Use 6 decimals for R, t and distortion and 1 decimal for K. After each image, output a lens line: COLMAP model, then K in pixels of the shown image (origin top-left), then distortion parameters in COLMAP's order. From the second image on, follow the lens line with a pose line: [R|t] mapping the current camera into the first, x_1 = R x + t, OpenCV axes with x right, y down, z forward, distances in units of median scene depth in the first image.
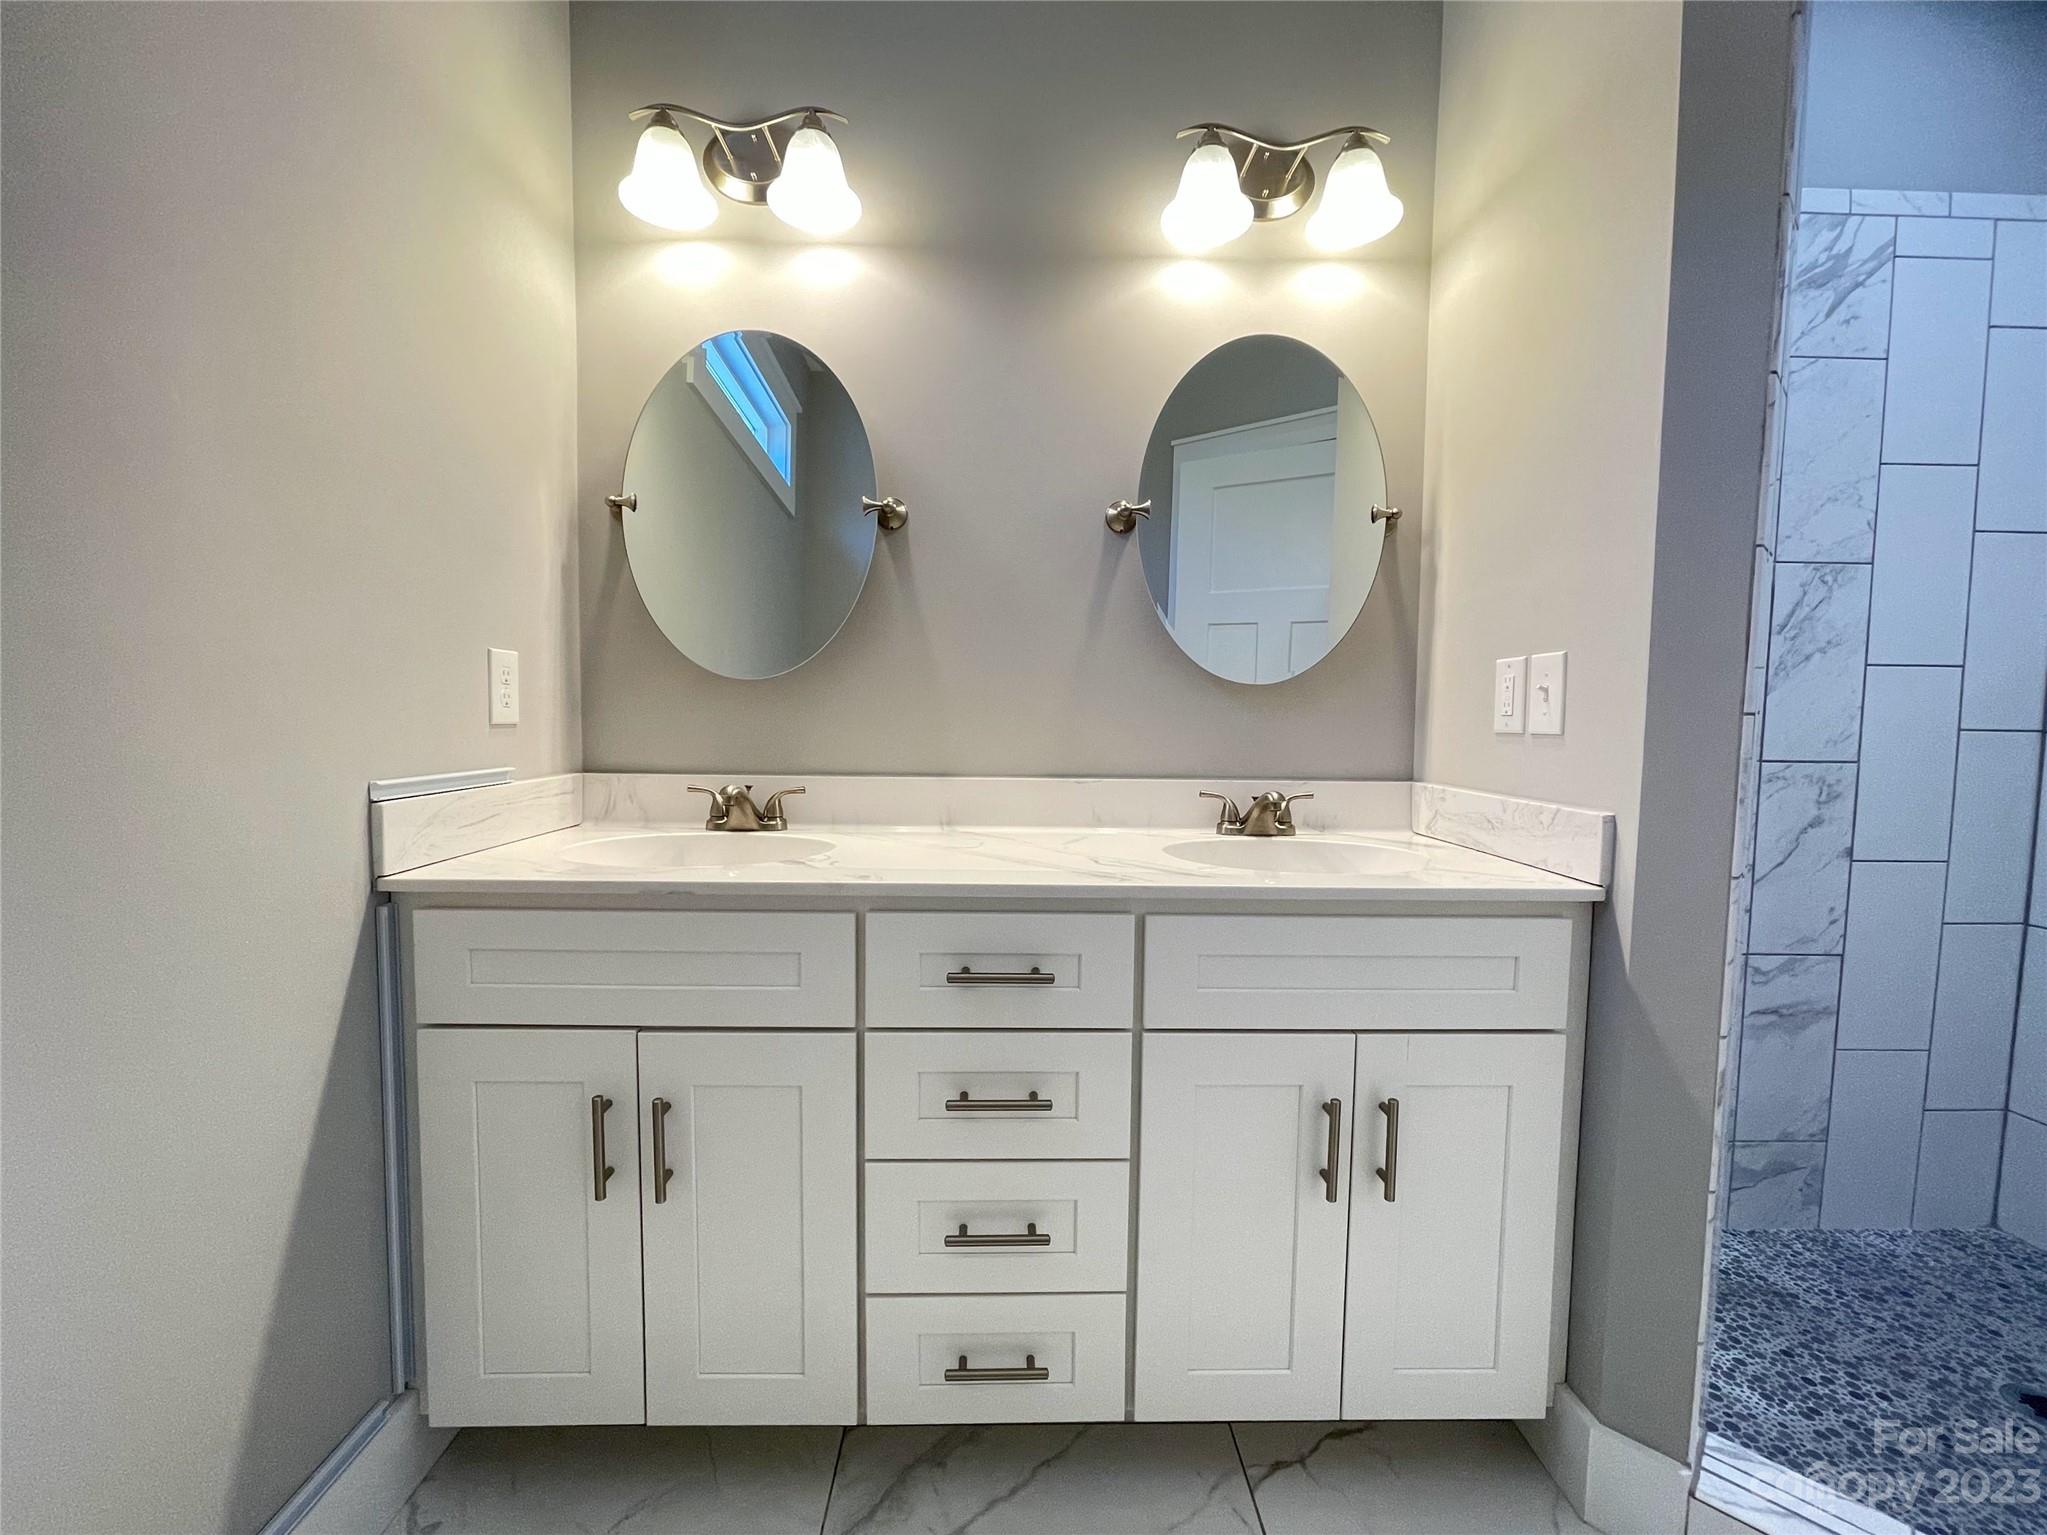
lens RADIAL K [[836.6, 0, 1018.9], [0, 836.6, 764.8], [0, 0, 1]] dist [-0.006253, -0.000148]
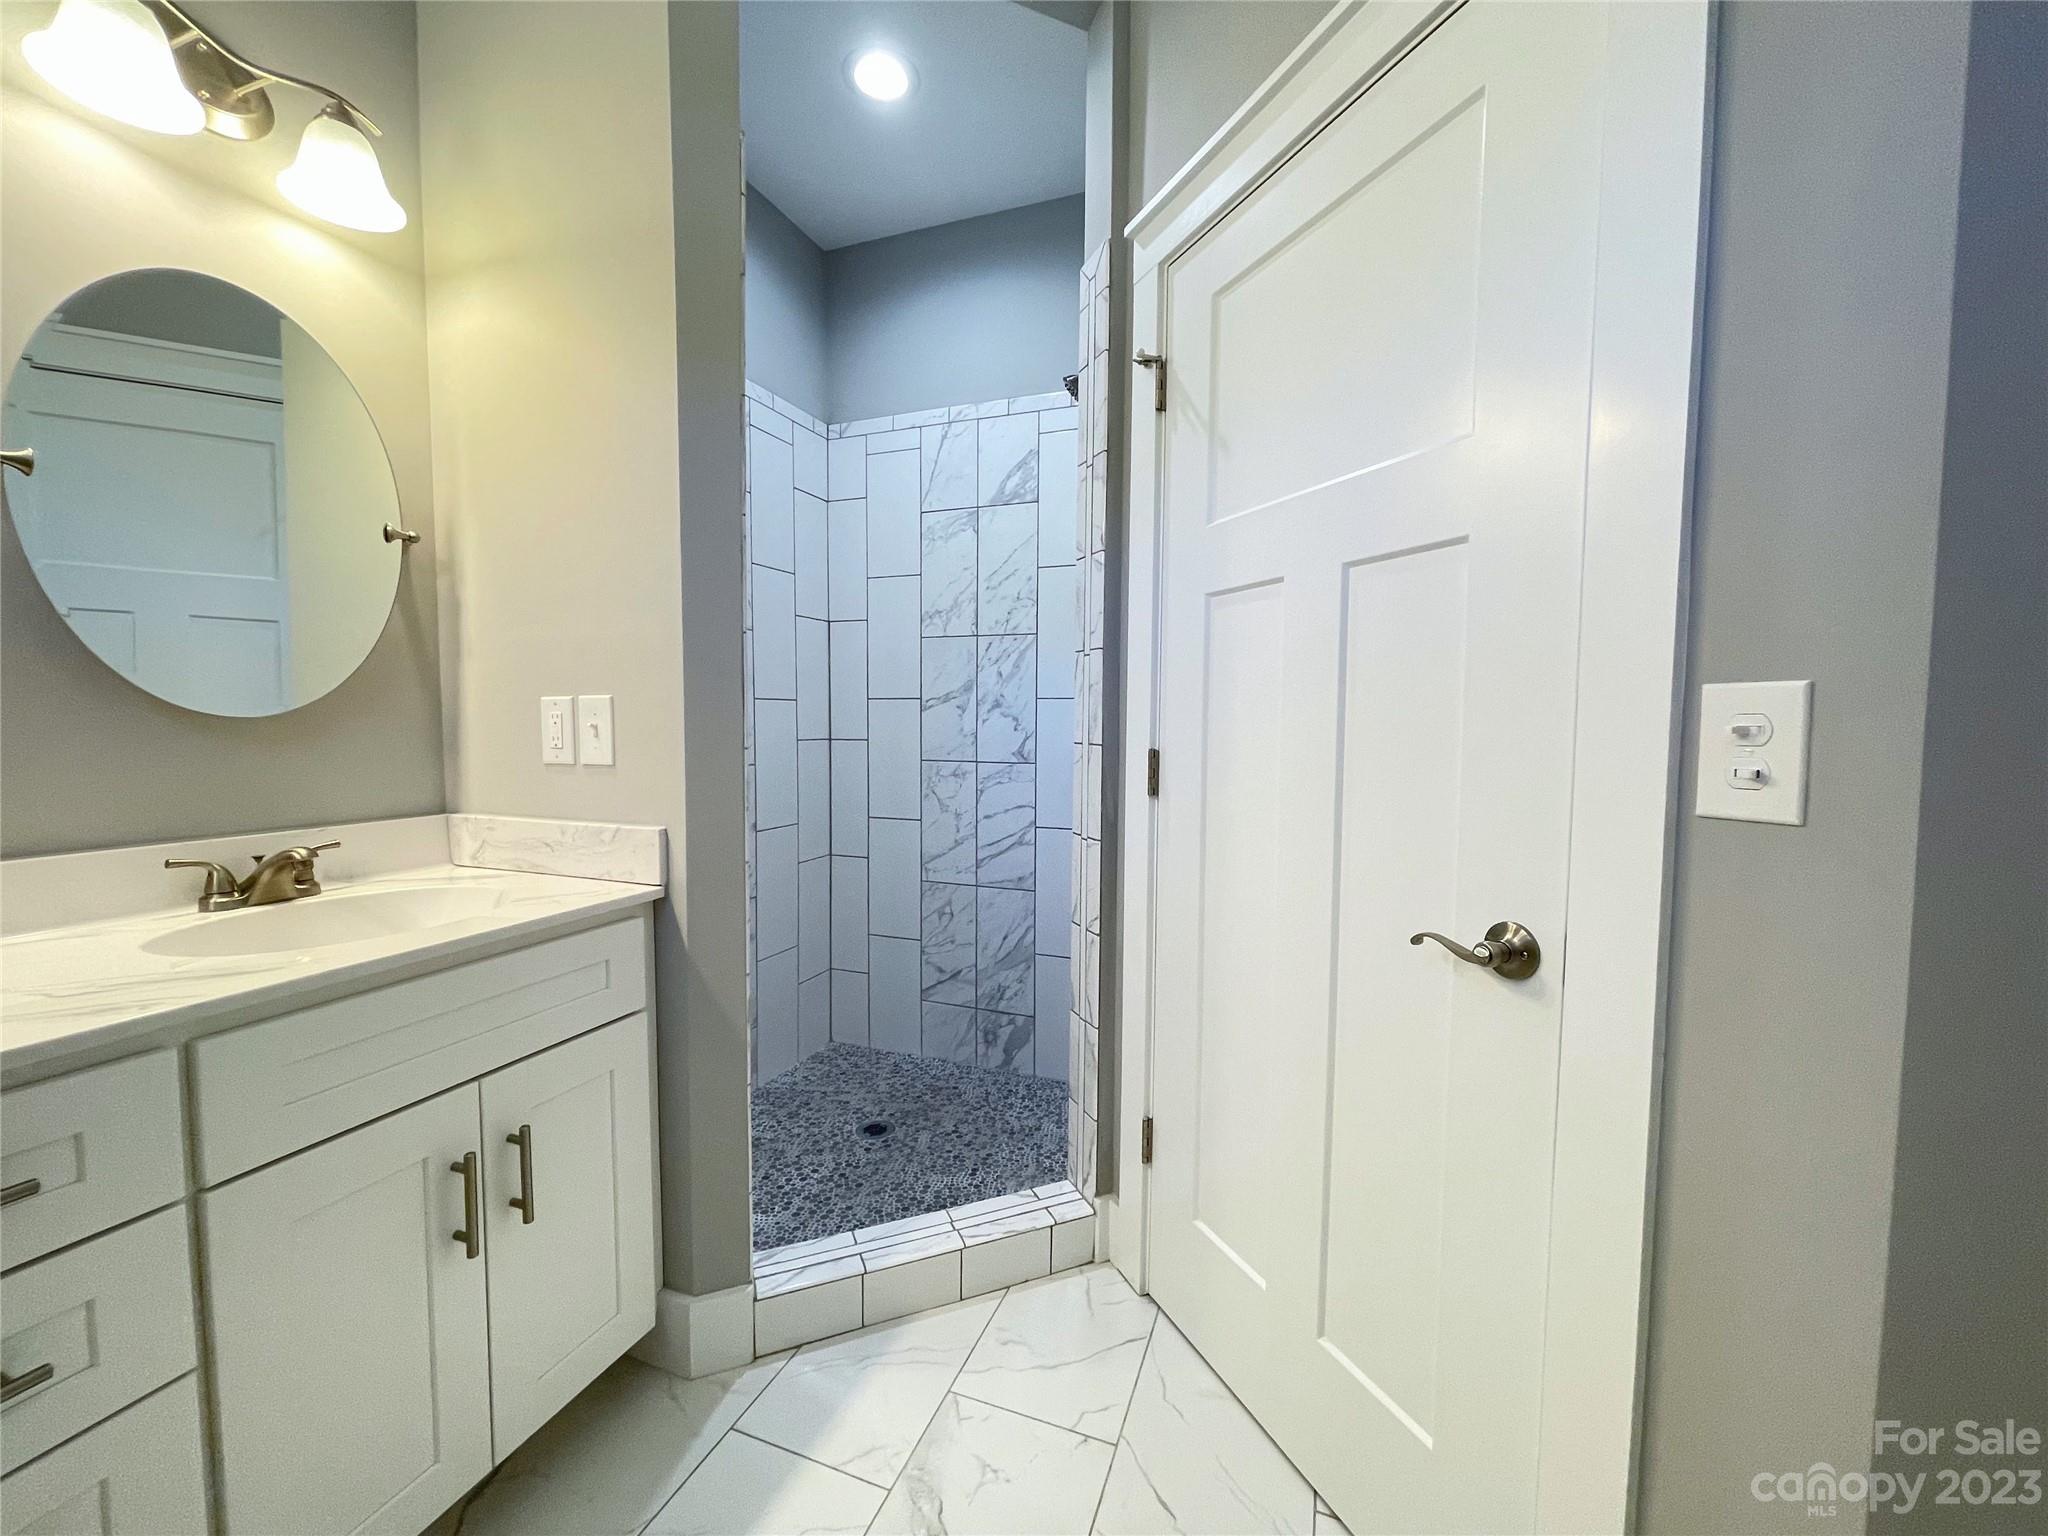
lens RADIAL K [[837.0, 0, 1019.4], [0, 837.0, 765.3], [0, 0, 1]] dist [-0.006253, -0.000148]
pose [[0.379144, -0.065972, 0.922983, -0.204428], [0.056559, 0.997243, 0.048046, -0.053944], [-0.923608, 0.033987, 0.381830, 0.008812]]
